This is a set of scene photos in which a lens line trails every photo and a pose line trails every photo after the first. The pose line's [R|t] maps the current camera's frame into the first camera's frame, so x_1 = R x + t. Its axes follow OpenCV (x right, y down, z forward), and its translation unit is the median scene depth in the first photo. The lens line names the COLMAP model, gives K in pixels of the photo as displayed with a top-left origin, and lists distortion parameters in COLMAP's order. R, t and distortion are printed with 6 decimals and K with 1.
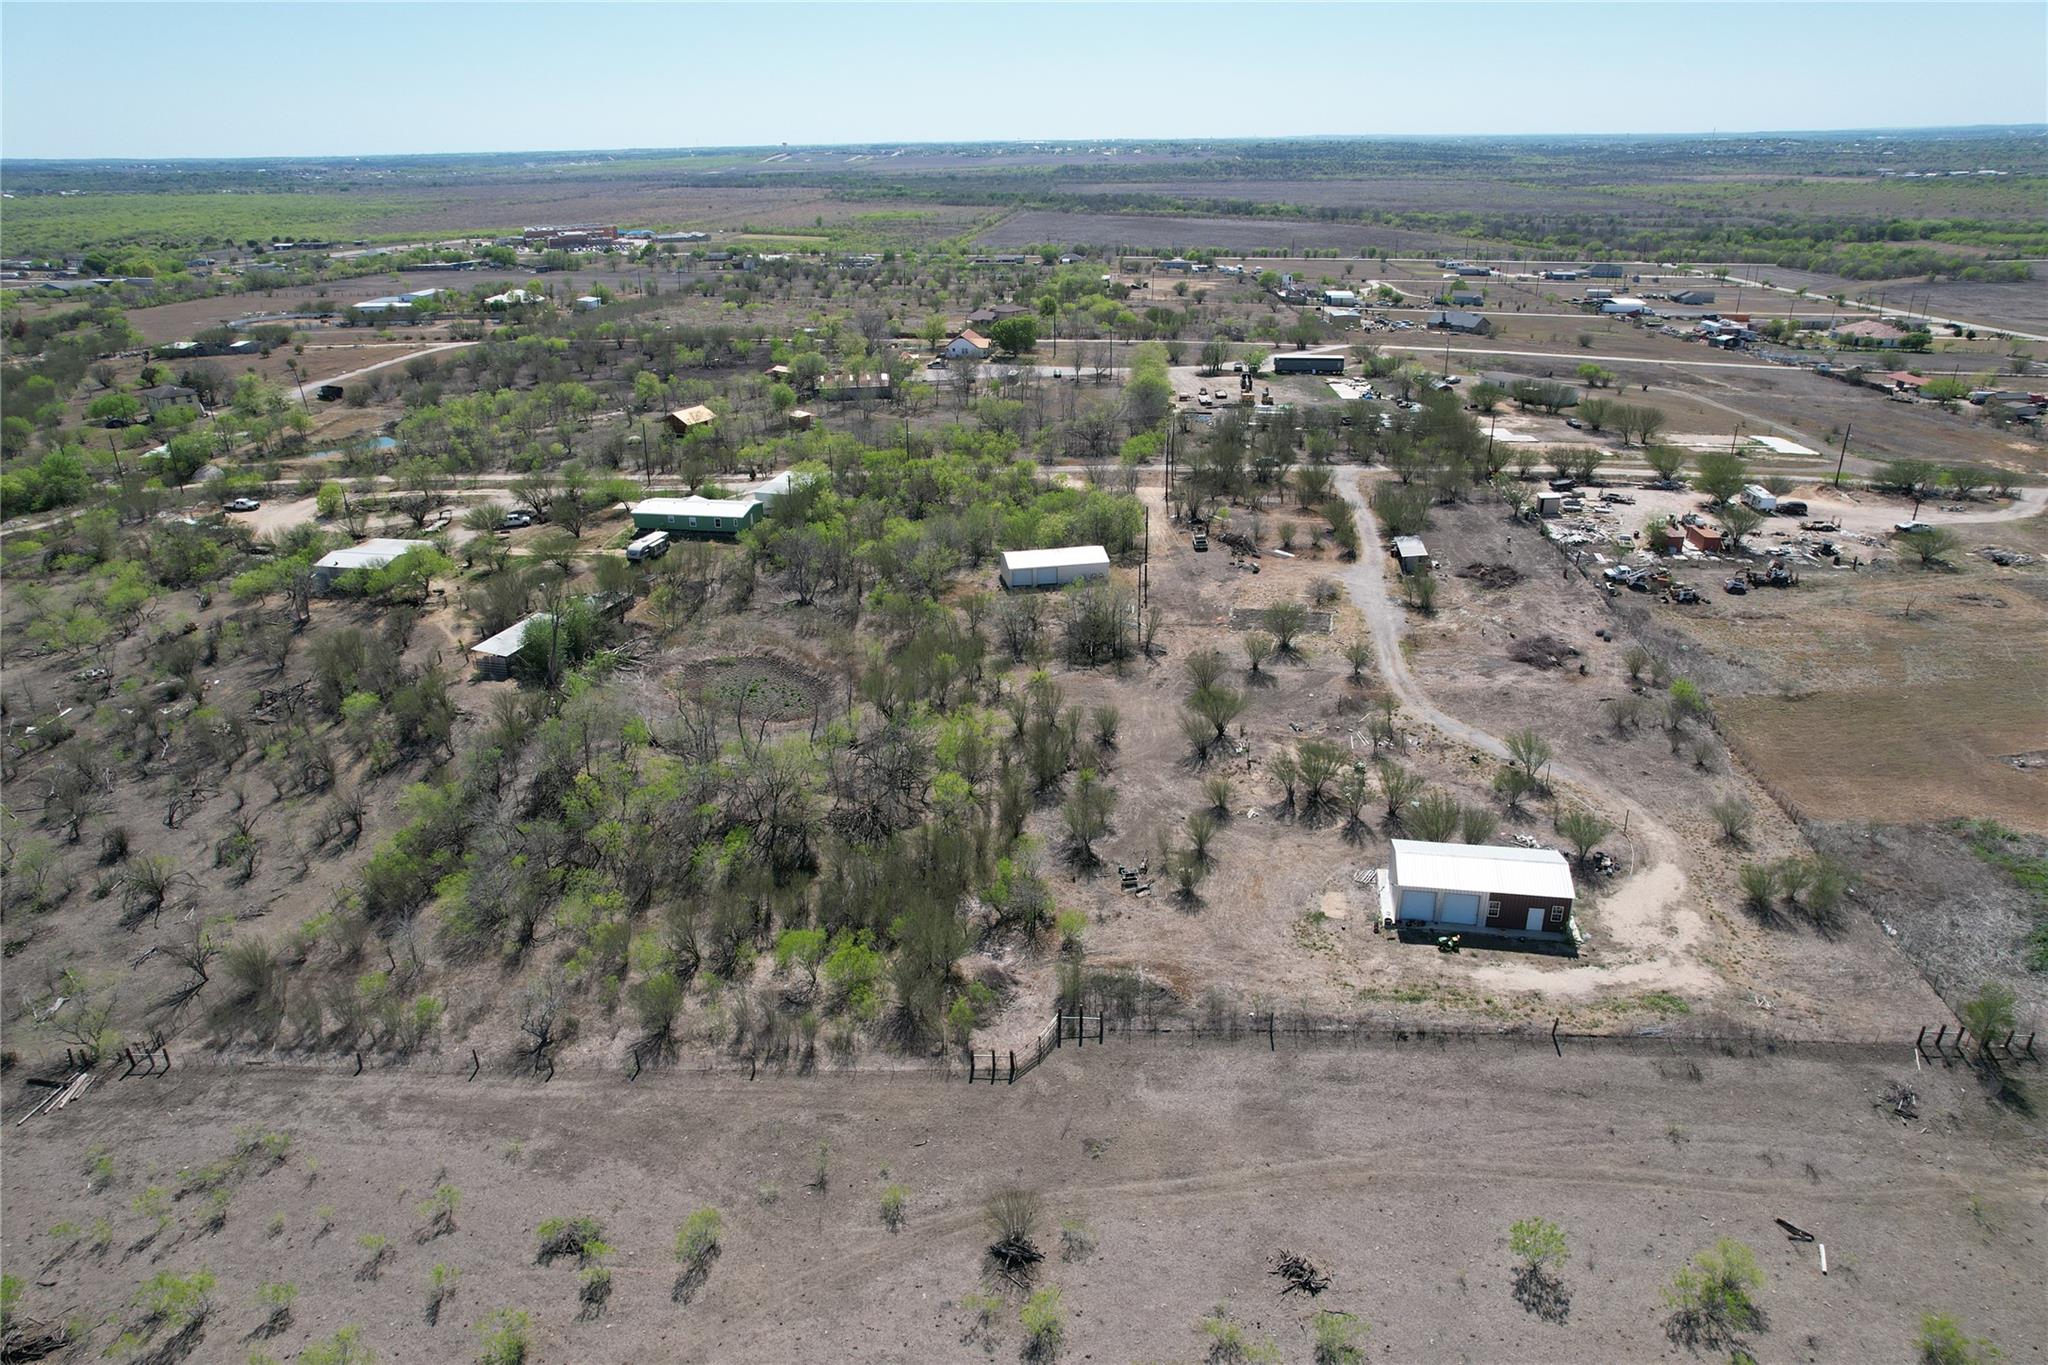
lens RADIAL K [[1324.1, 0, 1024.0], [0, 1324.1, 682.5], [0, 0, 1]] dist [-0.088425, 0.078872]
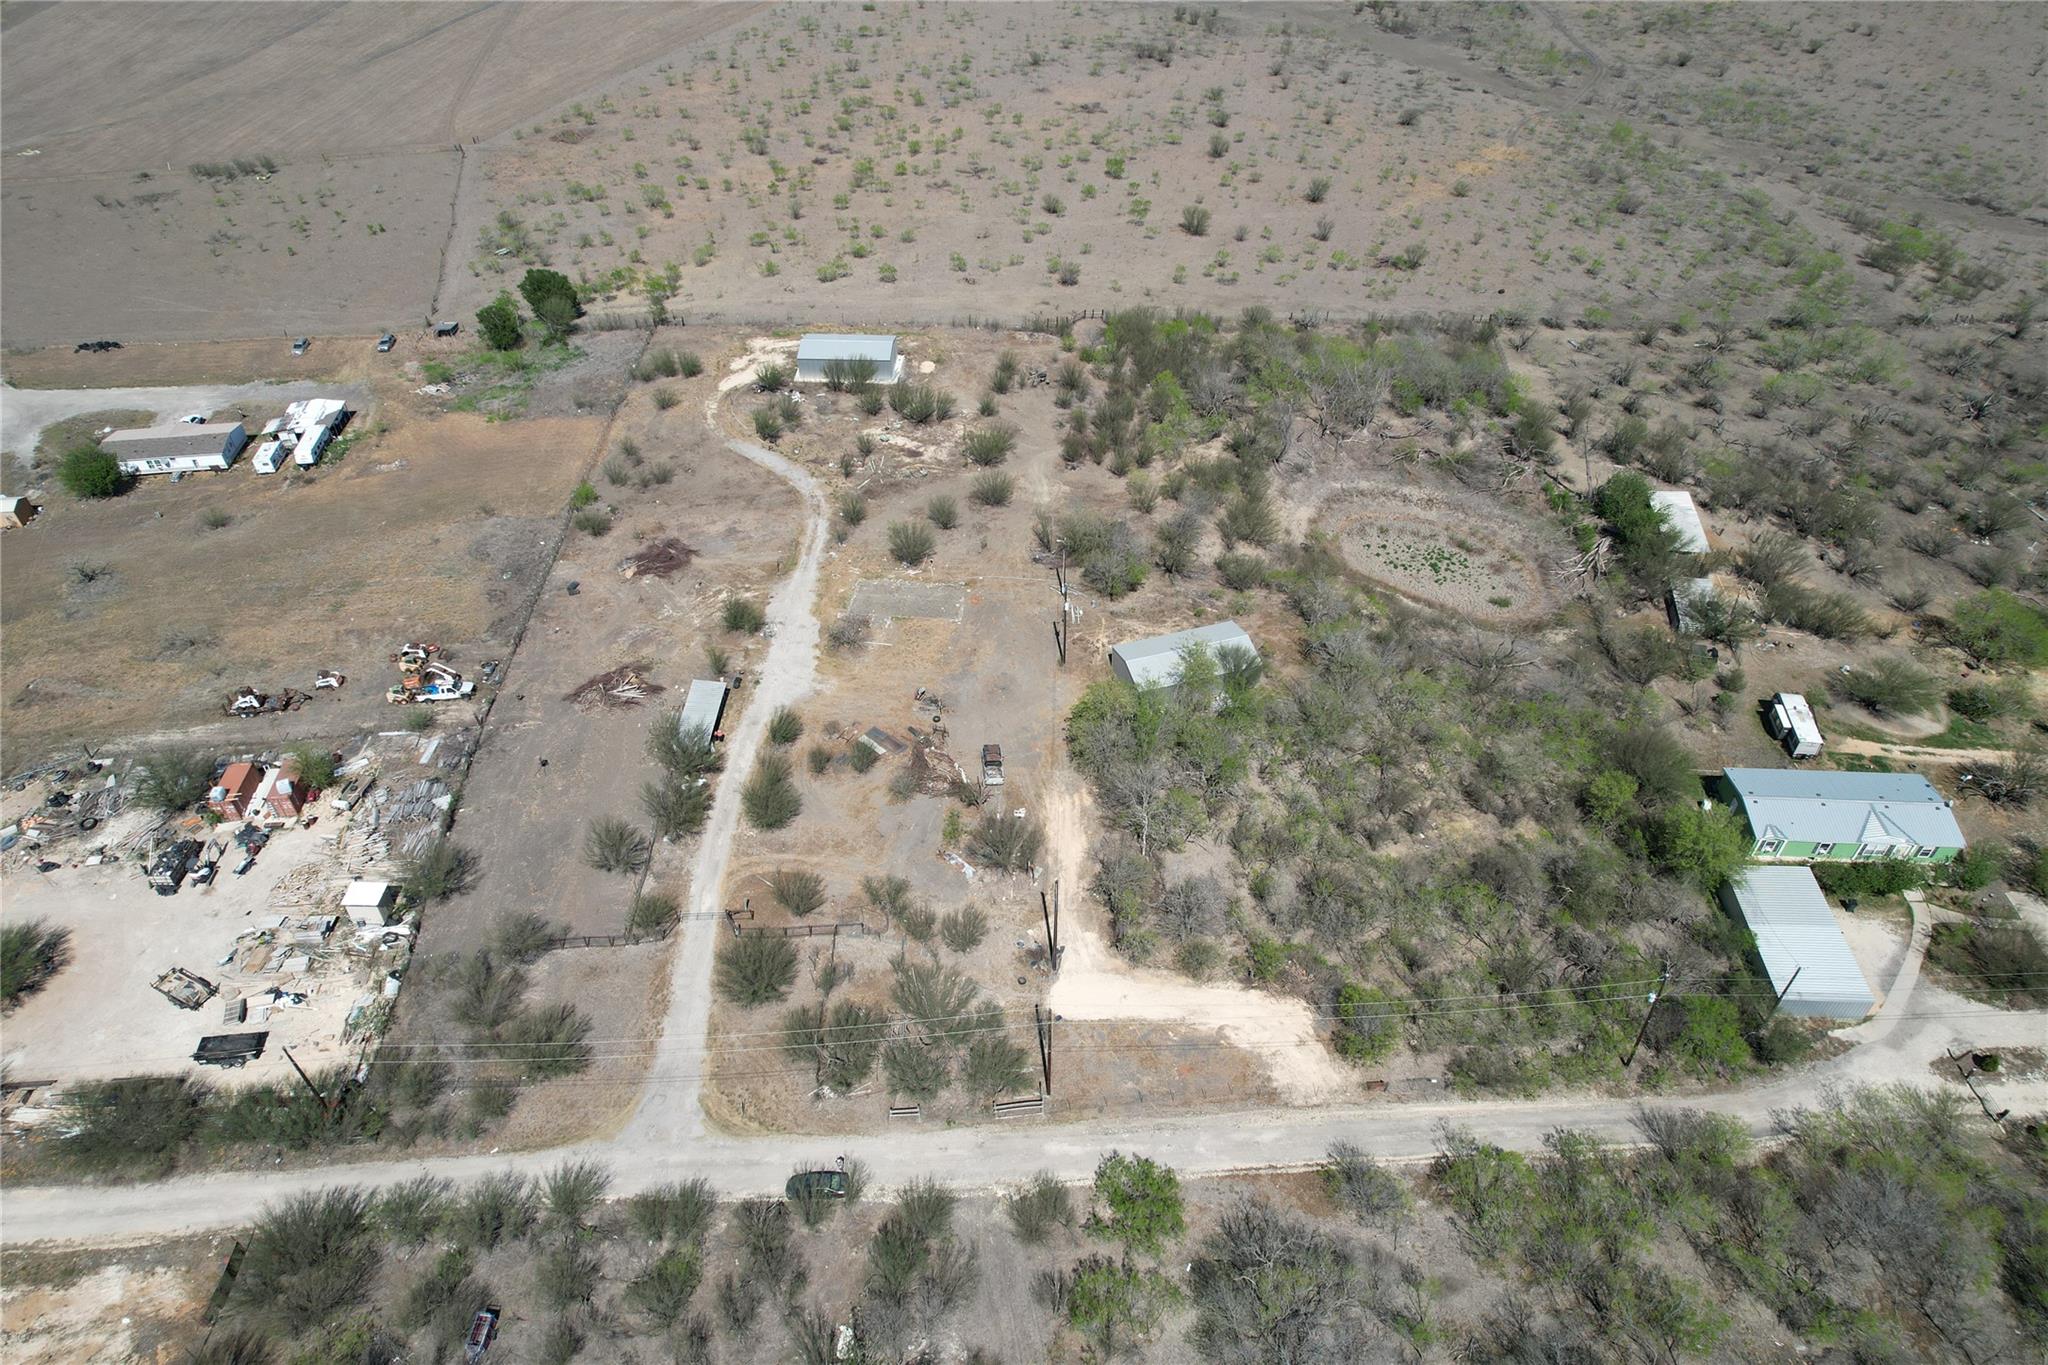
lens RADIAL K [[1324.1, 0, 1024.0], [0, 1324.1, 682.5], [0, 0, 1]] dist [-0.088425, 0.078872]
pose [[-0.991989, 0.100146, -0.076993, 0.311488], [-0.024838, 0.442969, 0.896193, -1.365355], [0.123856, 0.890926, -0.436933, 2.377782]]
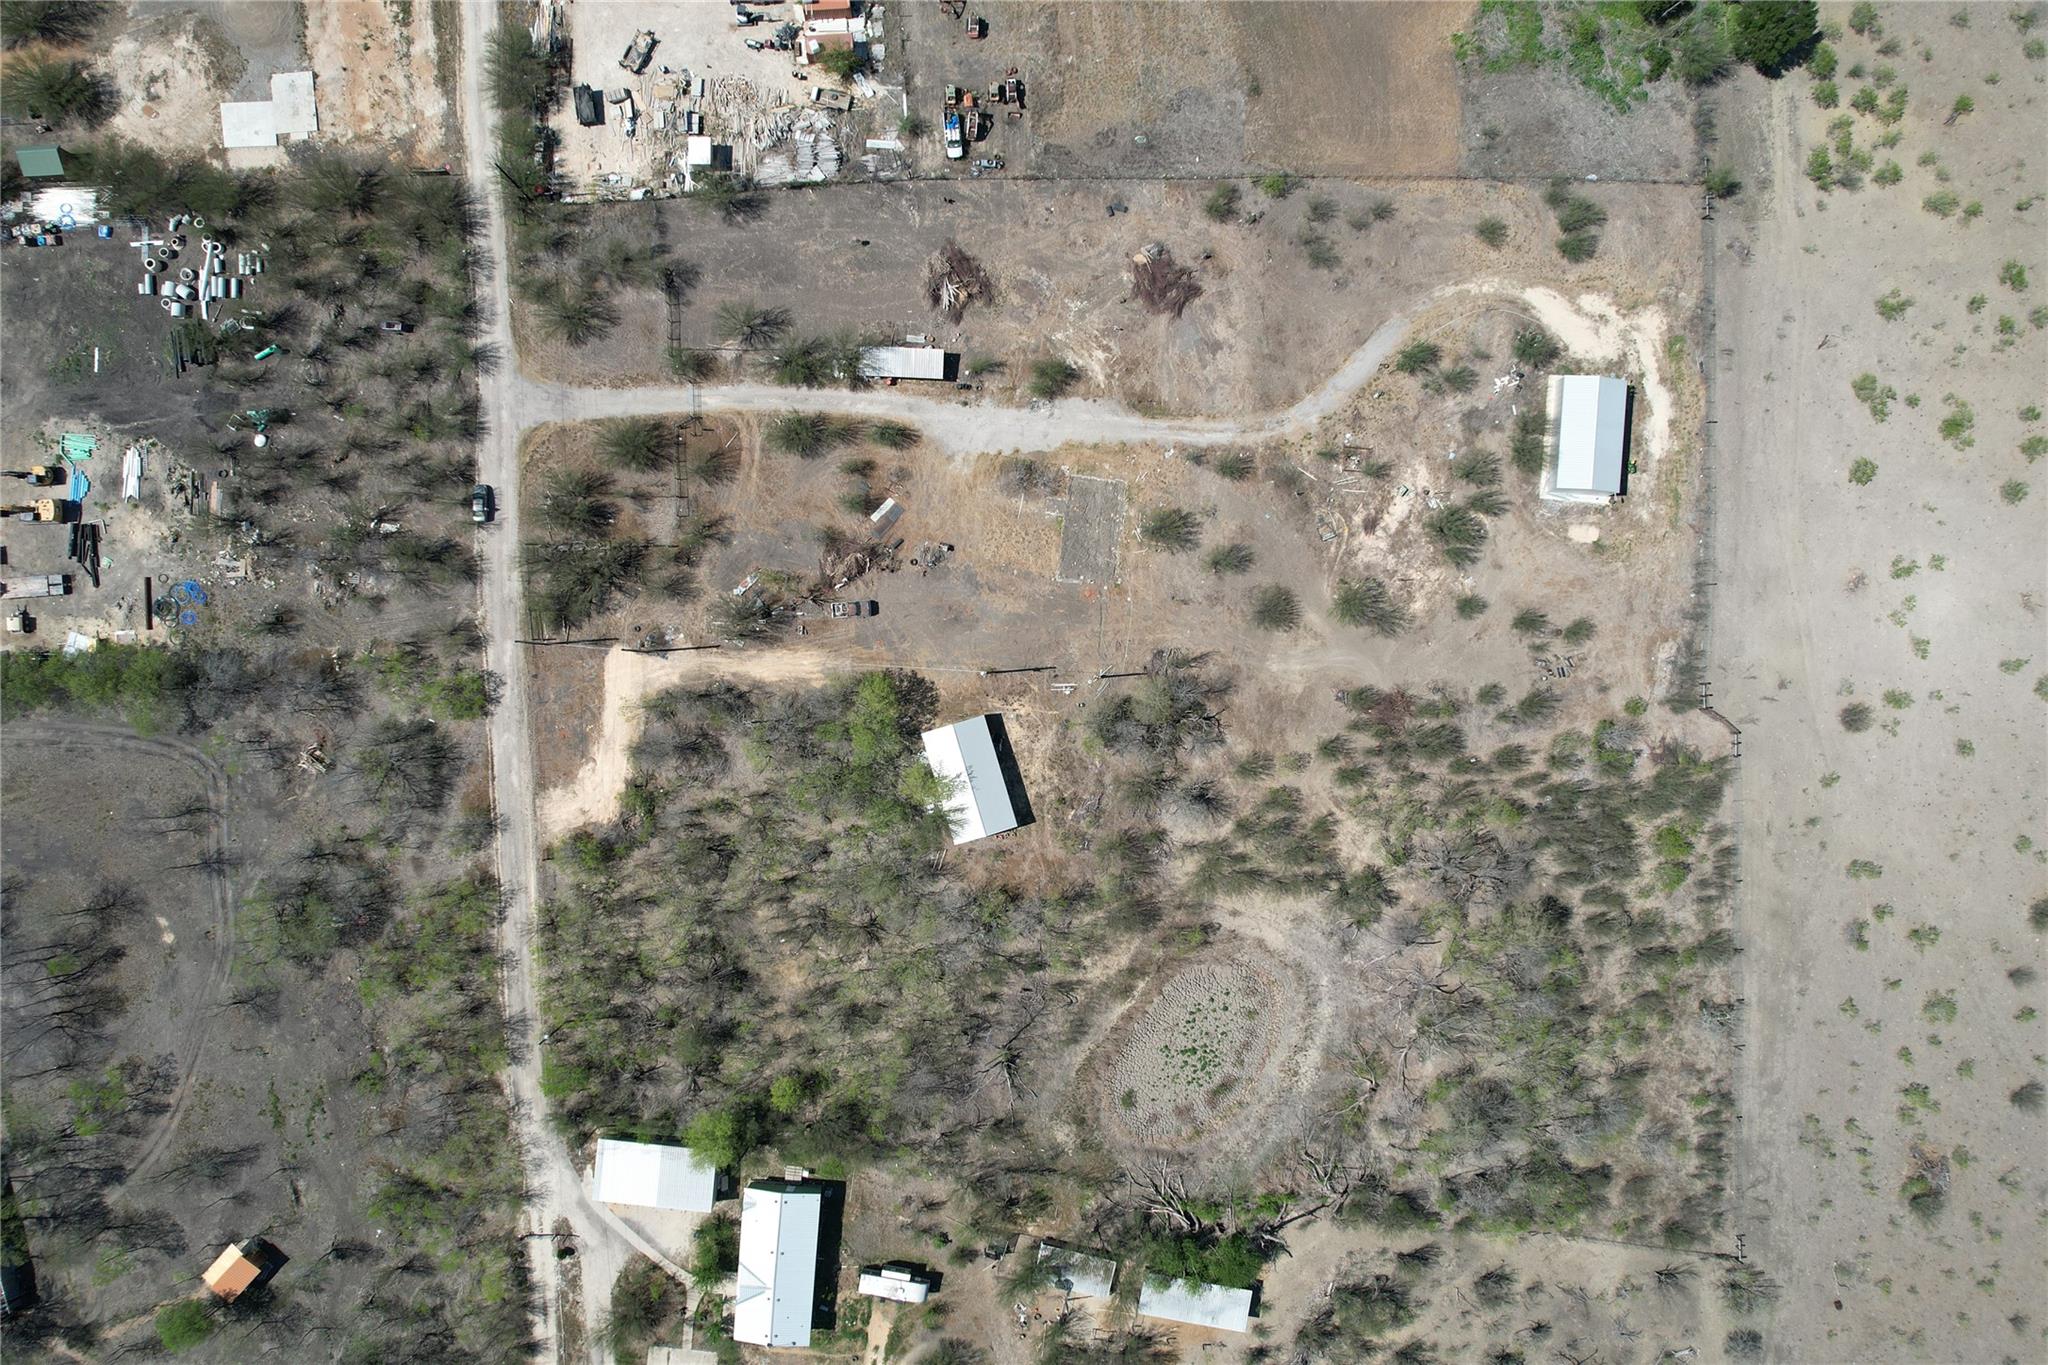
lens RADIAL K [[1324.1, 0, 1024.0], [0, 1324.1, 682.5], [0, 0, 1]] dist [-0.088425, 0.078872]
pose [[-0.103800, -0.994557, 0.009066, 0.131449], [0.380908, -0.031331, 0.924082, -1.560798], [-0.918768, 0.099373, 0.382087, 1.123683]]
